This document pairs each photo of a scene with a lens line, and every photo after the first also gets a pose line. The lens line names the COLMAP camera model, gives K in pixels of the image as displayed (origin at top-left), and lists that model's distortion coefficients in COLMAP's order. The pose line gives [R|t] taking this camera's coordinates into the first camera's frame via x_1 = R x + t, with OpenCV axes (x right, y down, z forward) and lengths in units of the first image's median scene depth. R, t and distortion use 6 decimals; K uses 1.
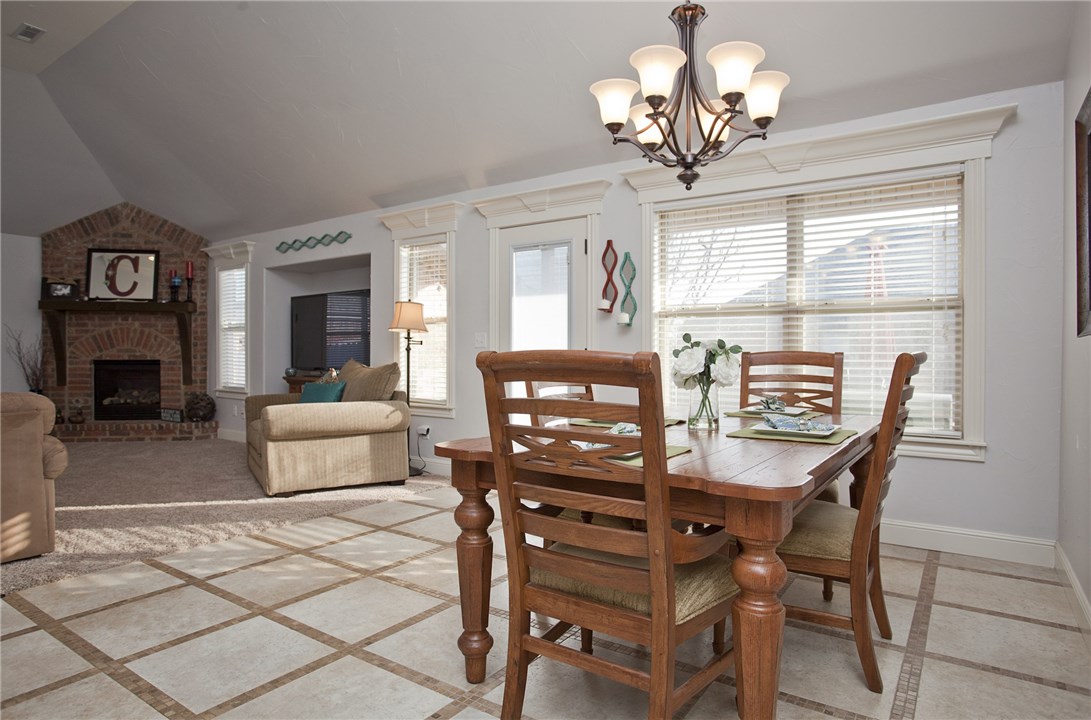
lens RADIAL K [[635.3, 0, 544.6], [0, 635.3, 356.6], [0, 0, 1]] dist [-0.044437, 0.022528]
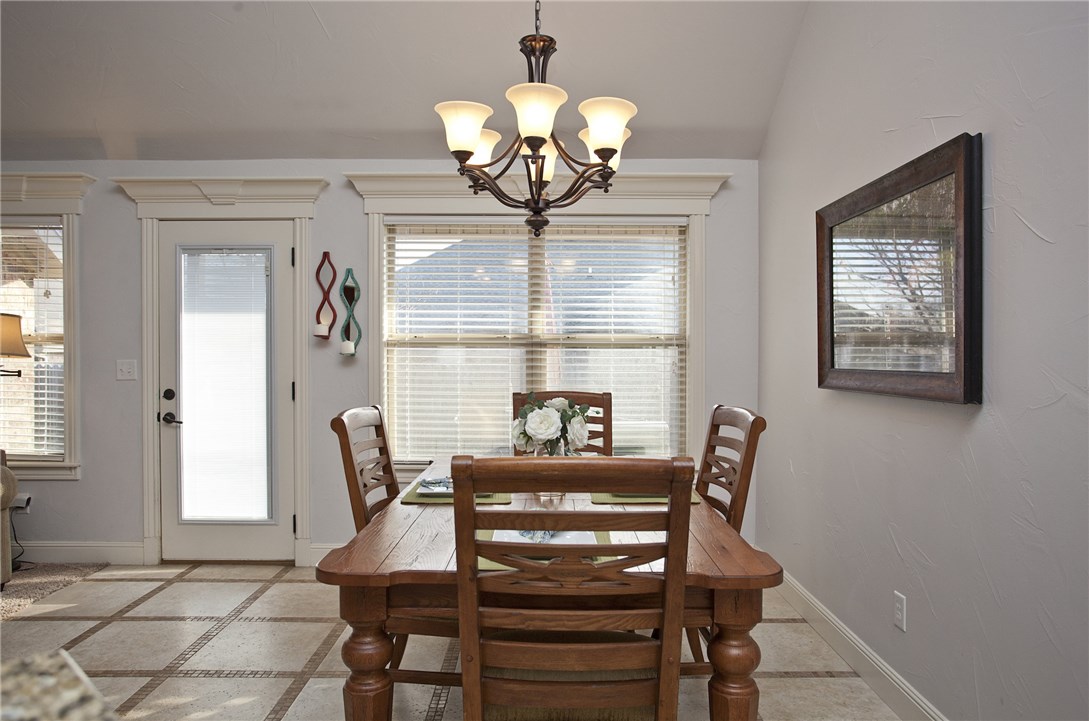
lens RADIAL K [[713.1, 0, 543.7], [0, 713.1, 354.6], [0, 0, 1]] dist [-0.036539, 0.012255]
pose [[0.823471, -0.005944, 0.567328, -0.114325], [0.004770, 0.999982, 0.003554, -0.030663], [-0.567339, -0.000220, 0.823484, 0.044362]]
